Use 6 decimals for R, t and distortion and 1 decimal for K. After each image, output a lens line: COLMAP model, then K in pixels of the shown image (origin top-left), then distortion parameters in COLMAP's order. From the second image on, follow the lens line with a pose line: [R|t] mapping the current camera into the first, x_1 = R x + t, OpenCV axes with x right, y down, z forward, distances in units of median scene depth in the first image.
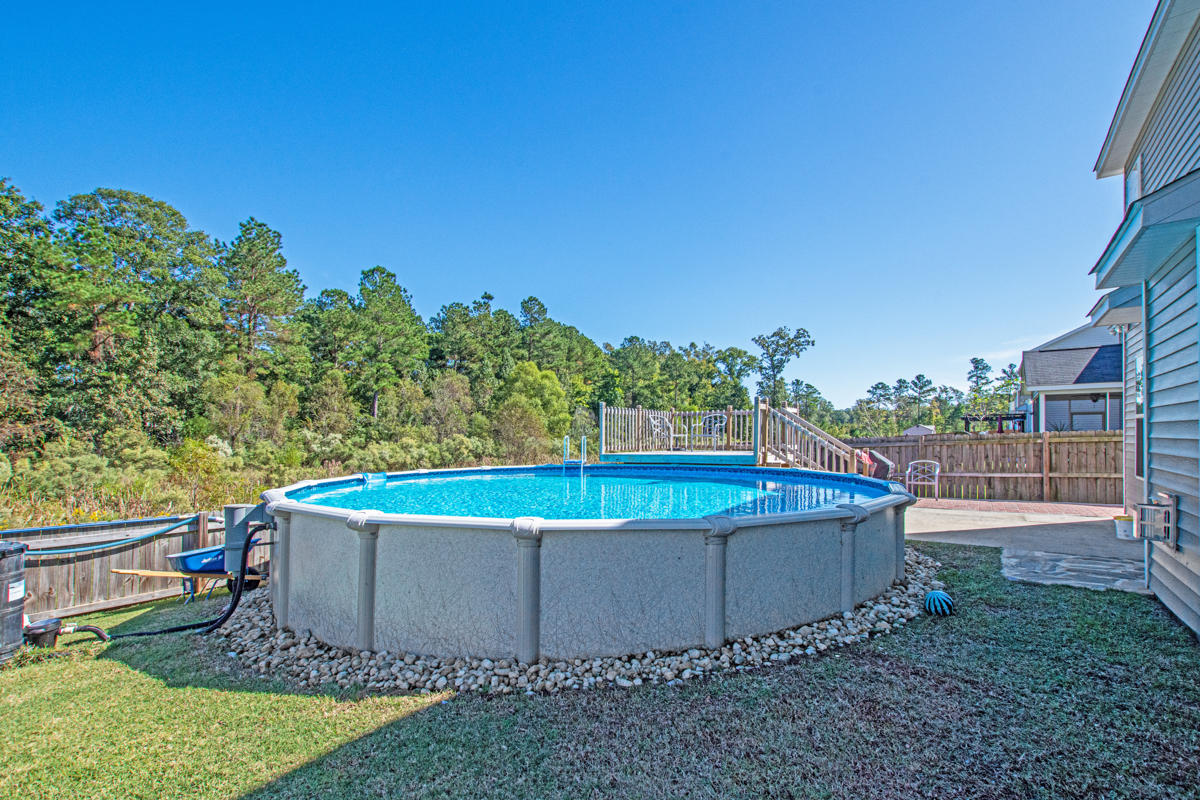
lens RADIAL K [[547.4, 0, 601.6], [0, 547.4, 418.2], [0, 0, 1]] dist [-0.002316, -0.000265]
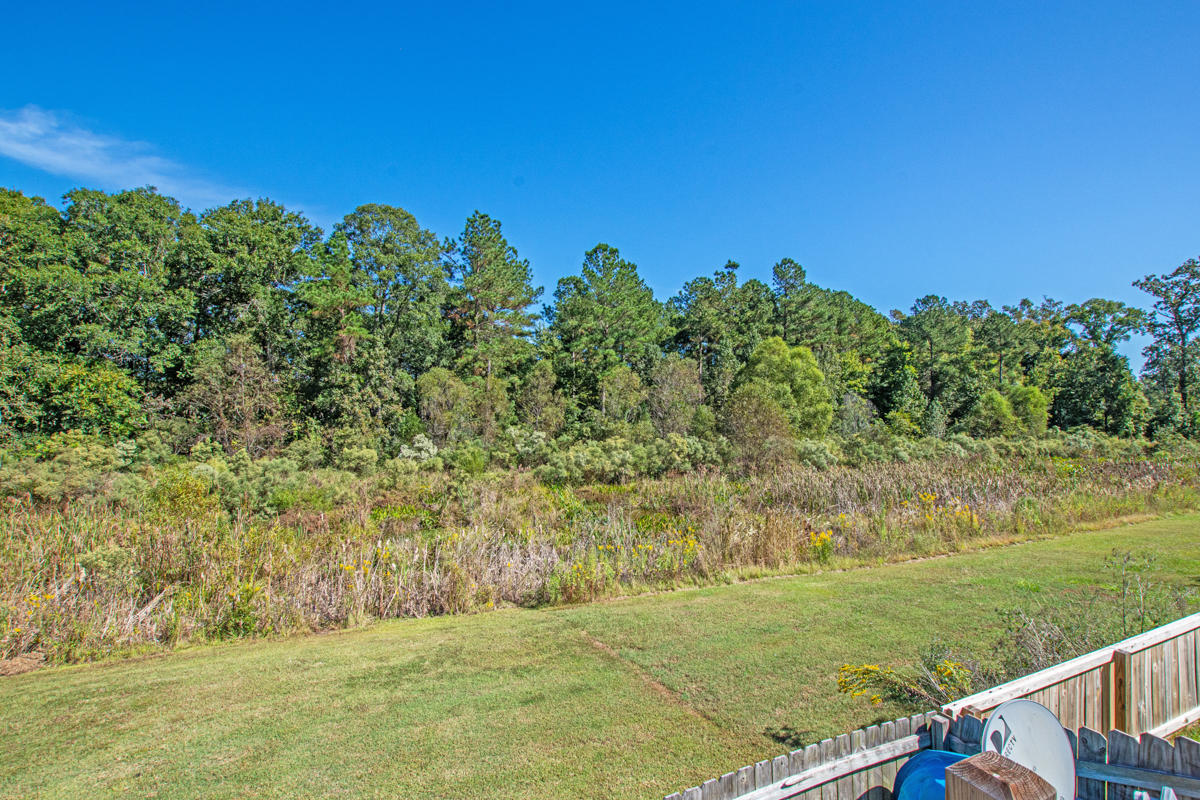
lens RADIAL K [[566.8, 0, 601.4], [0, 566.8, 388.6], [0, 0, 1]] dist [-0.028200, 0.000663]
pose [[0.884246, -0.025642, -0.466318, 0.016755], [0.013521, 0.999479, -0.029320, -0.007425], [0.466826, 0.019621, 0.884131, 0.131138]]
